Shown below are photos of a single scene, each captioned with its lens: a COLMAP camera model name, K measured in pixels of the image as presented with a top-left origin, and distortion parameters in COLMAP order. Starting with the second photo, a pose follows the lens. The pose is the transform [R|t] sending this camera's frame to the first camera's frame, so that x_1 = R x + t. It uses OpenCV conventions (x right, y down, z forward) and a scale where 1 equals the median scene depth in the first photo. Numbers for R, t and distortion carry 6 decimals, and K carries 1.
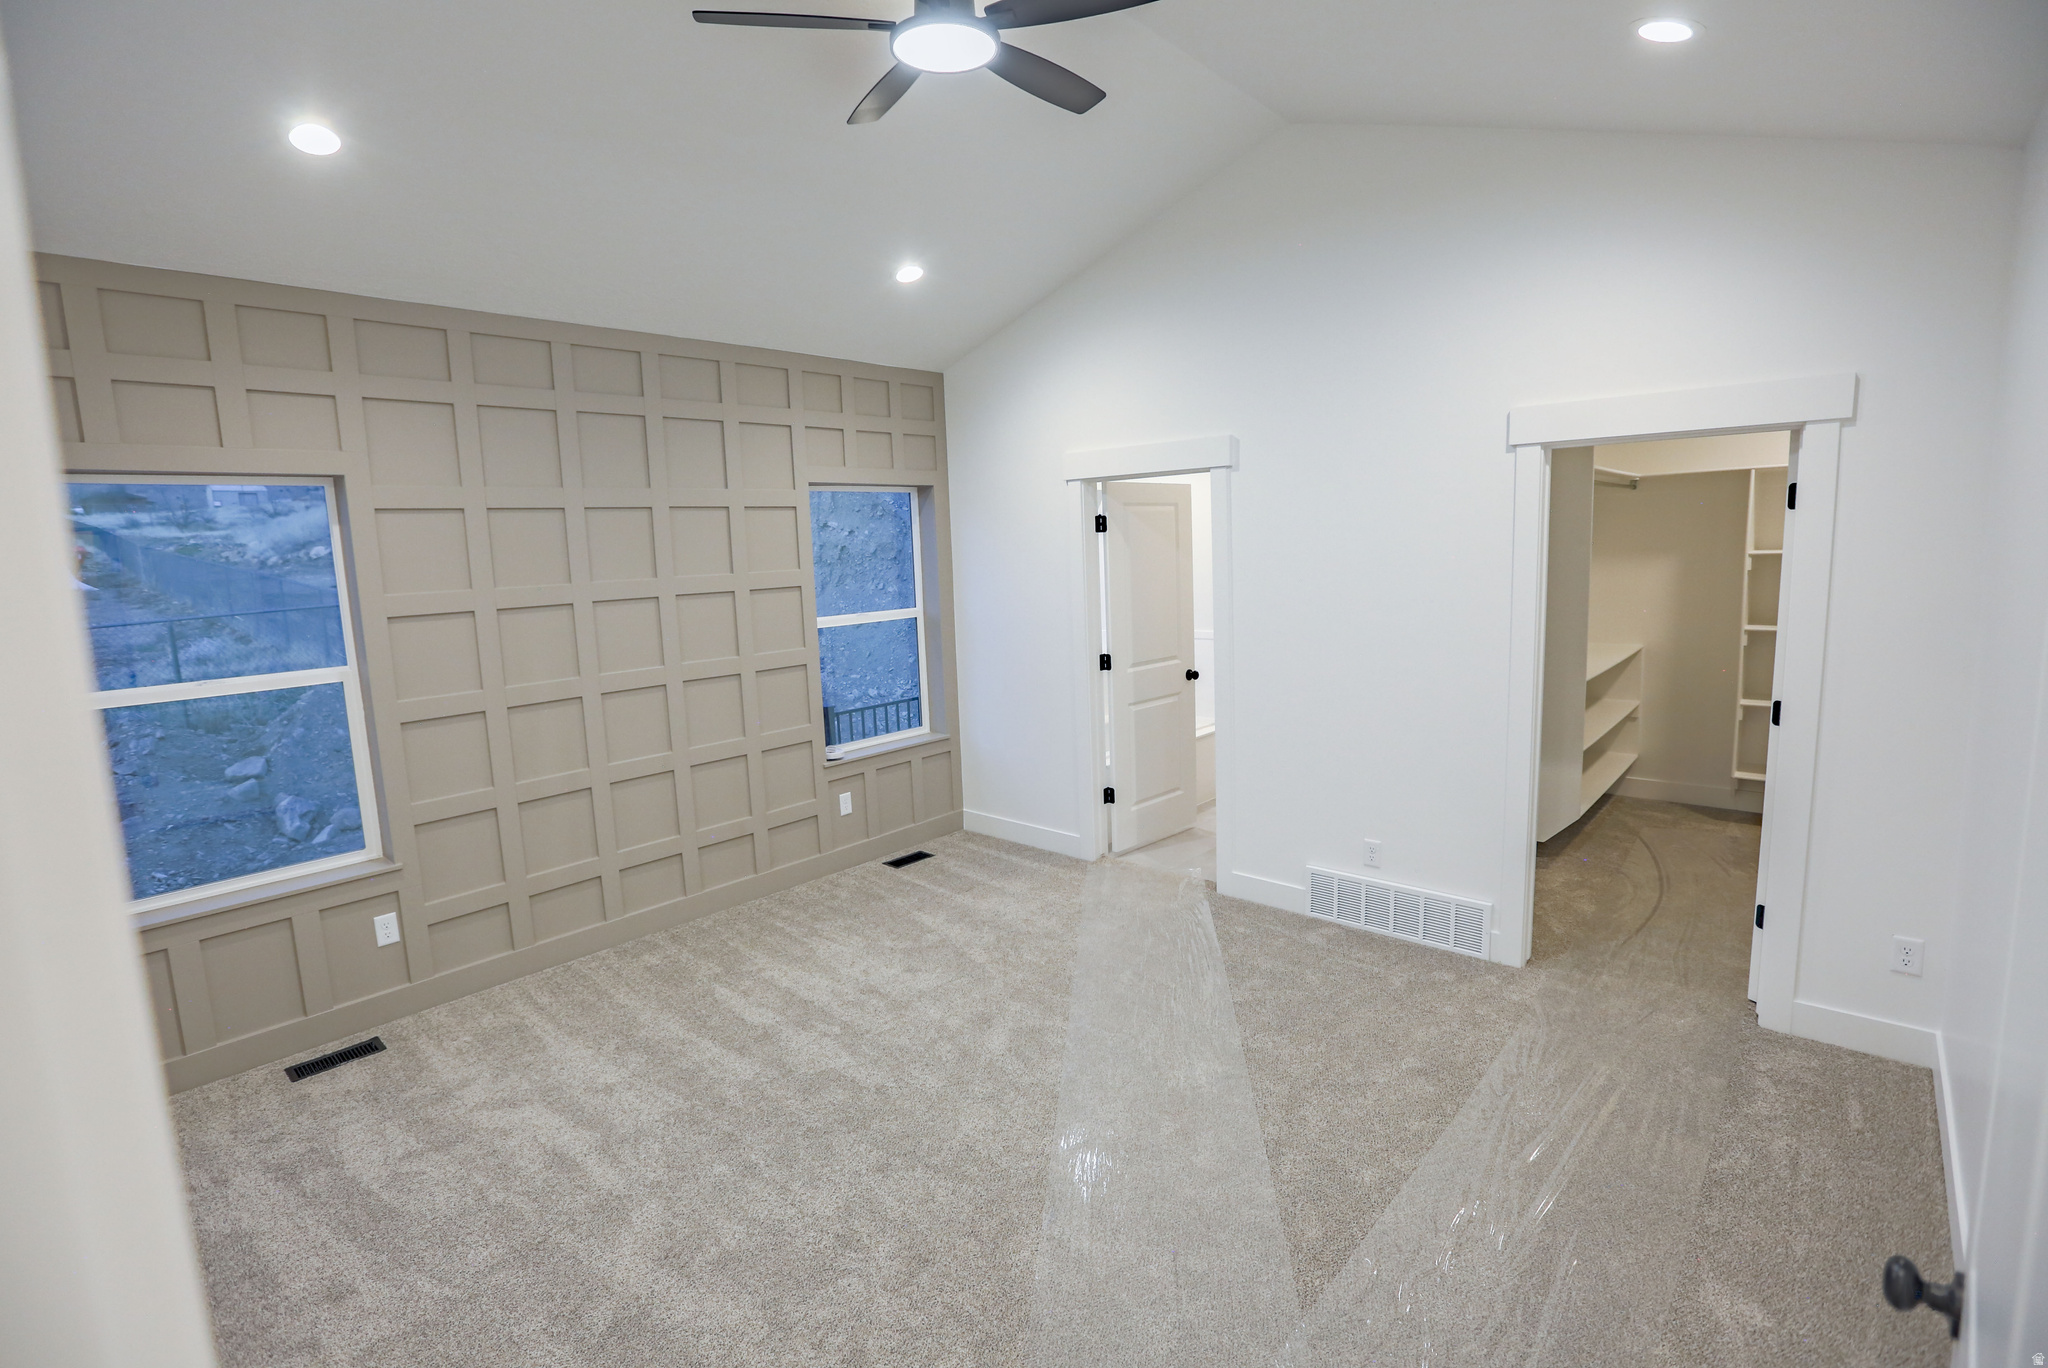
lens RADIAL K [[931.0, 0, 1024.0], [0, 931.0, 684.0], [0, 0, 1]] dist [-0.030009, 0.000089]
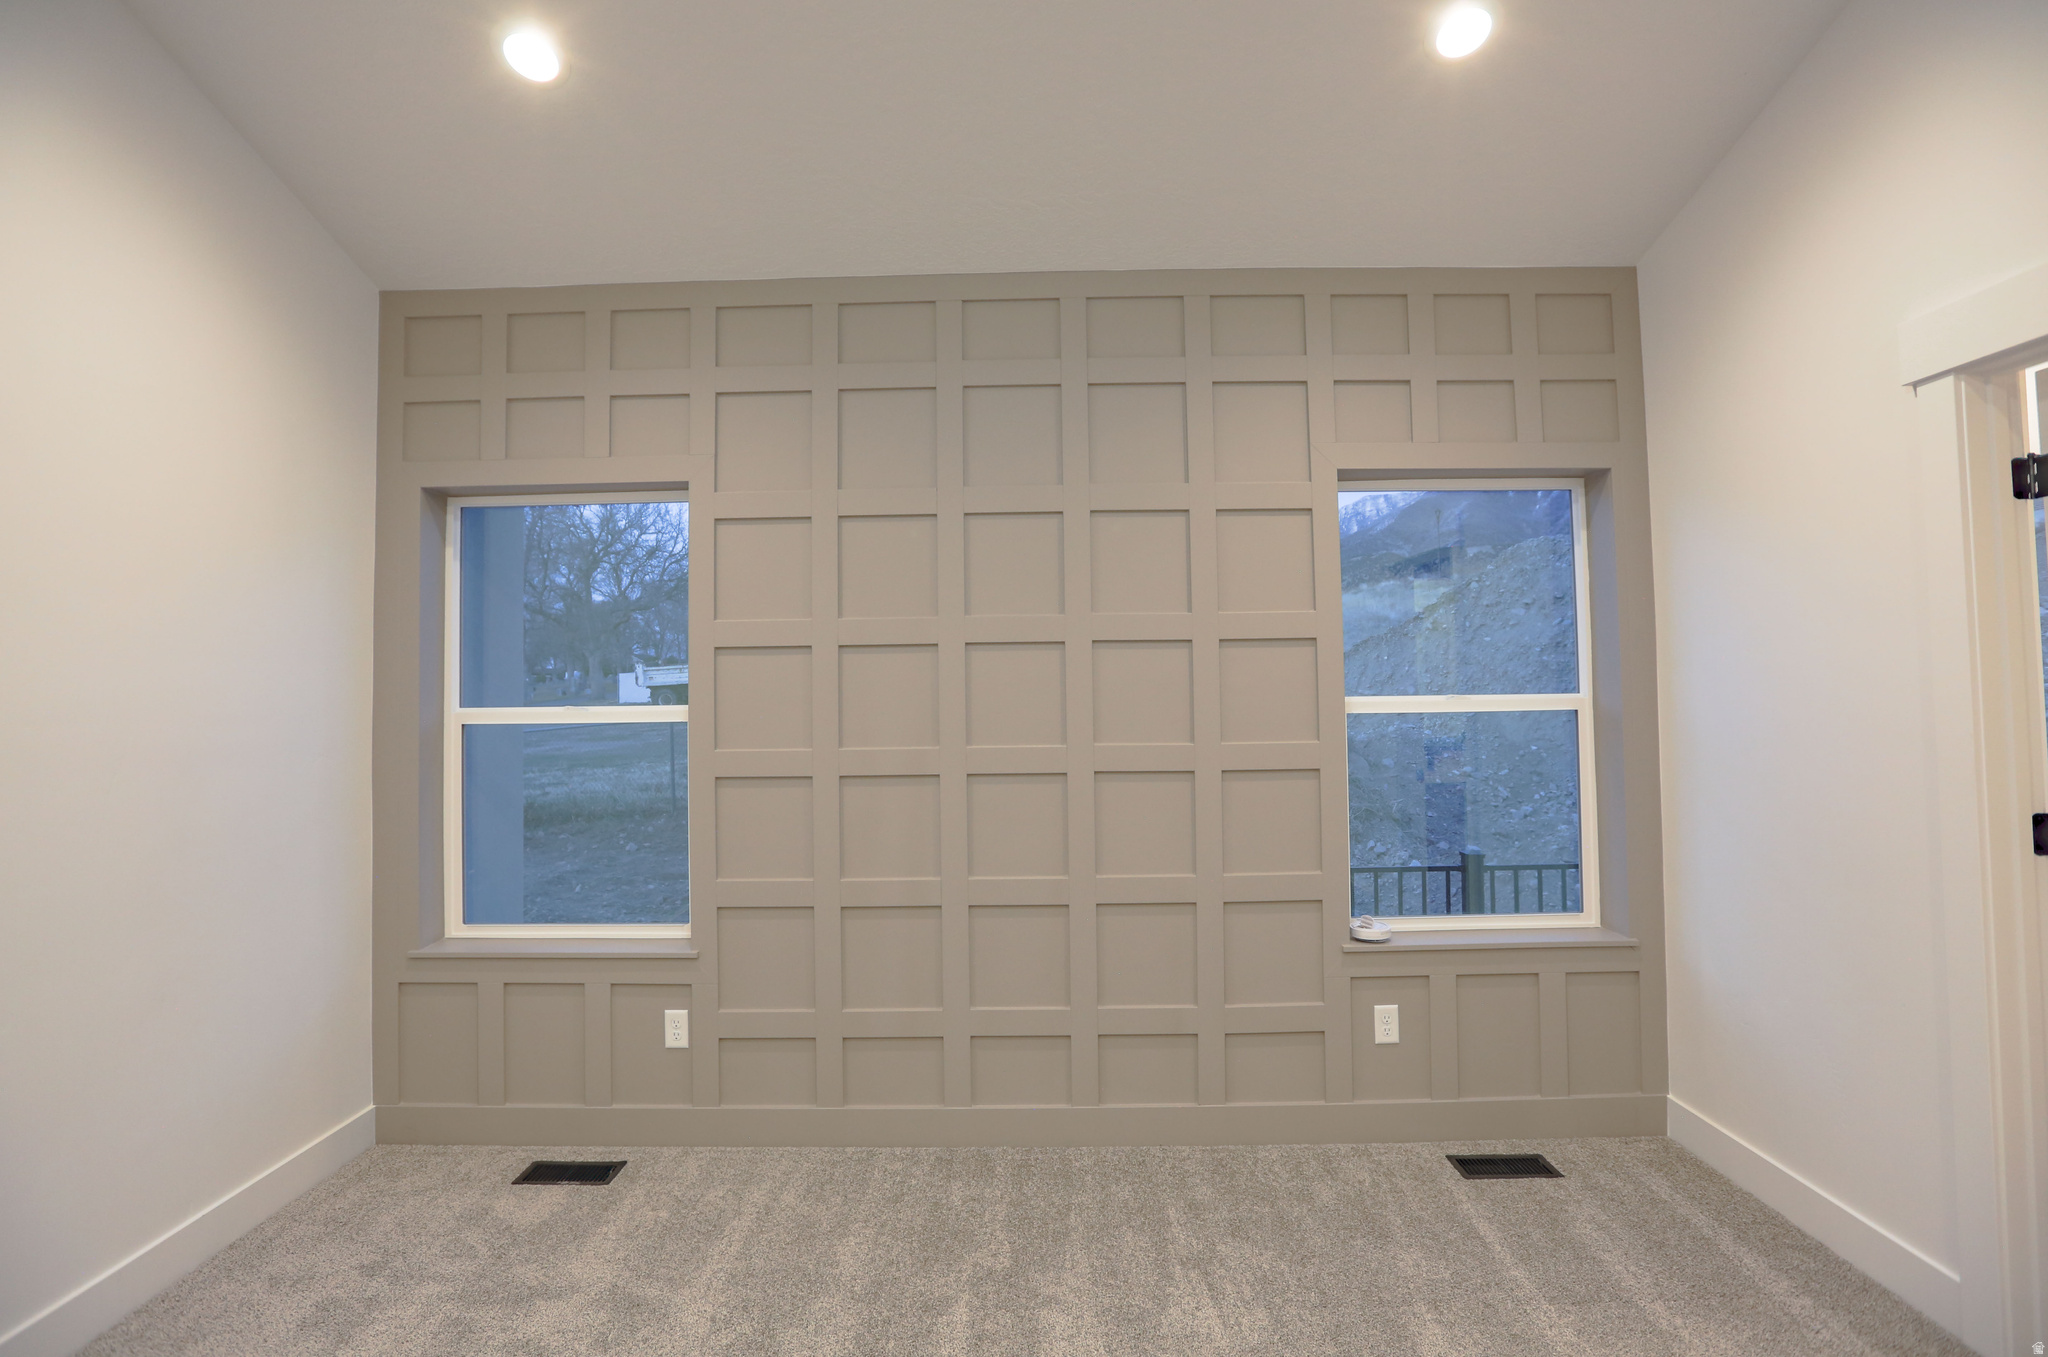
lens RADIAL K [[931.6, 0, 1012.7], [0, 931.6, 669.9], [0, 0, 1]] dist [-0.049522, 0.017547]
pose [[0.662971, 0.003126, -0.748638, 0.082260], [-0.120824, 0.987329, -0.102876, 0.001123], [0.738831, 0.158657, 0.654948, 0.471112]]
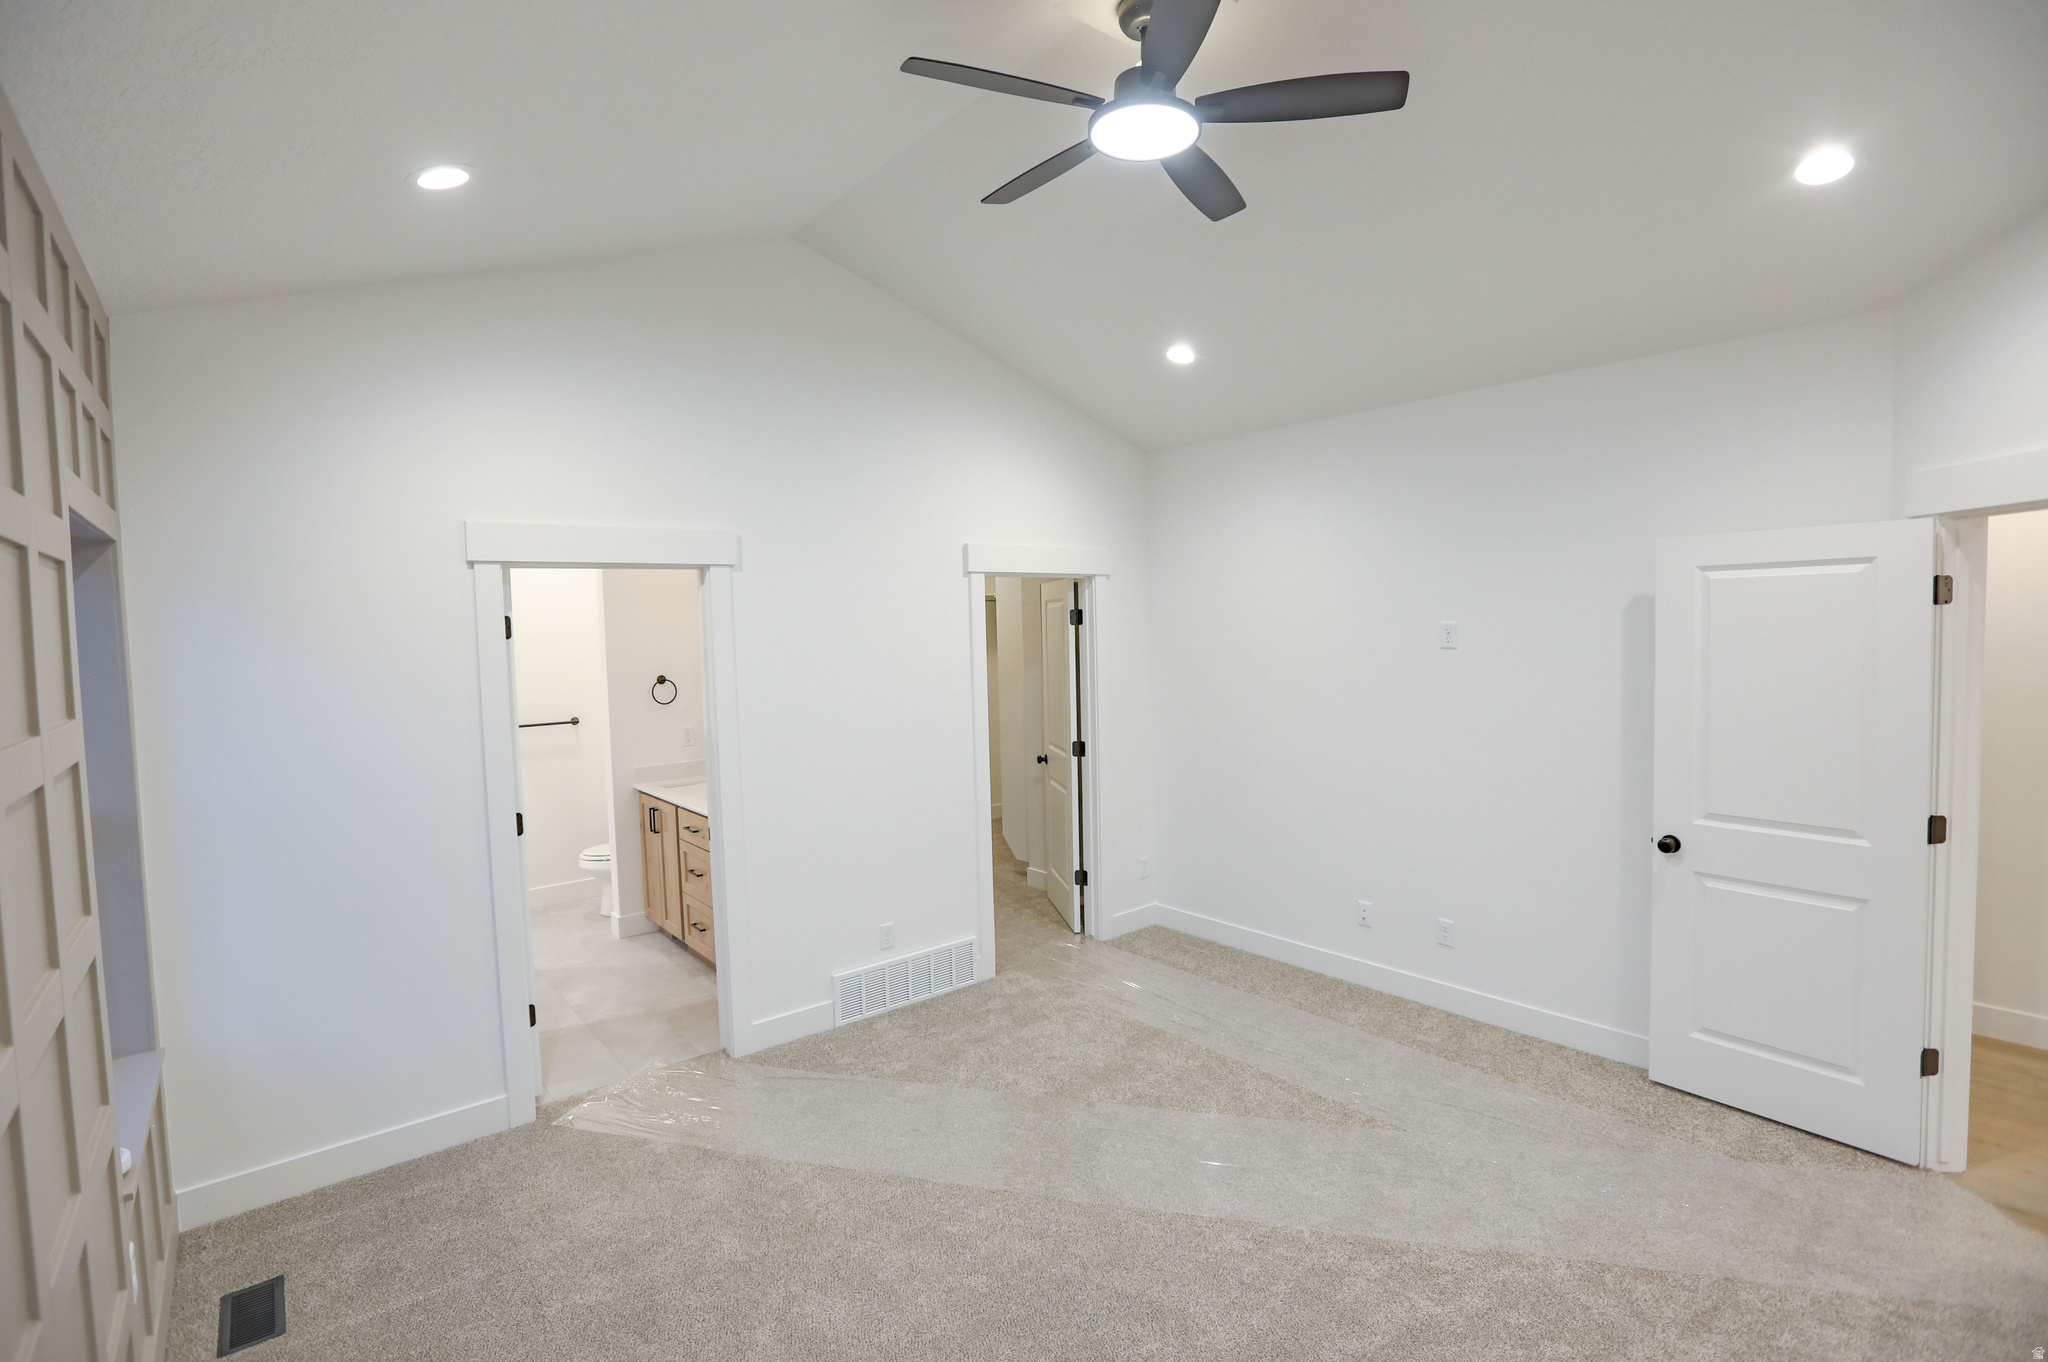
lens RADIAL K [[942.6, 0, 1022.7], [0, 942.6, 669.8], [0, 0, 1]] dist [-0.048894, 0.019120]
pose [[0.151846, -0.014789, 0.988294, -0.577126], [0.171257, 0.985159, -0.011570, -0.068985], [-0.973455, 0.171009, 0.152125, 0.547394]]
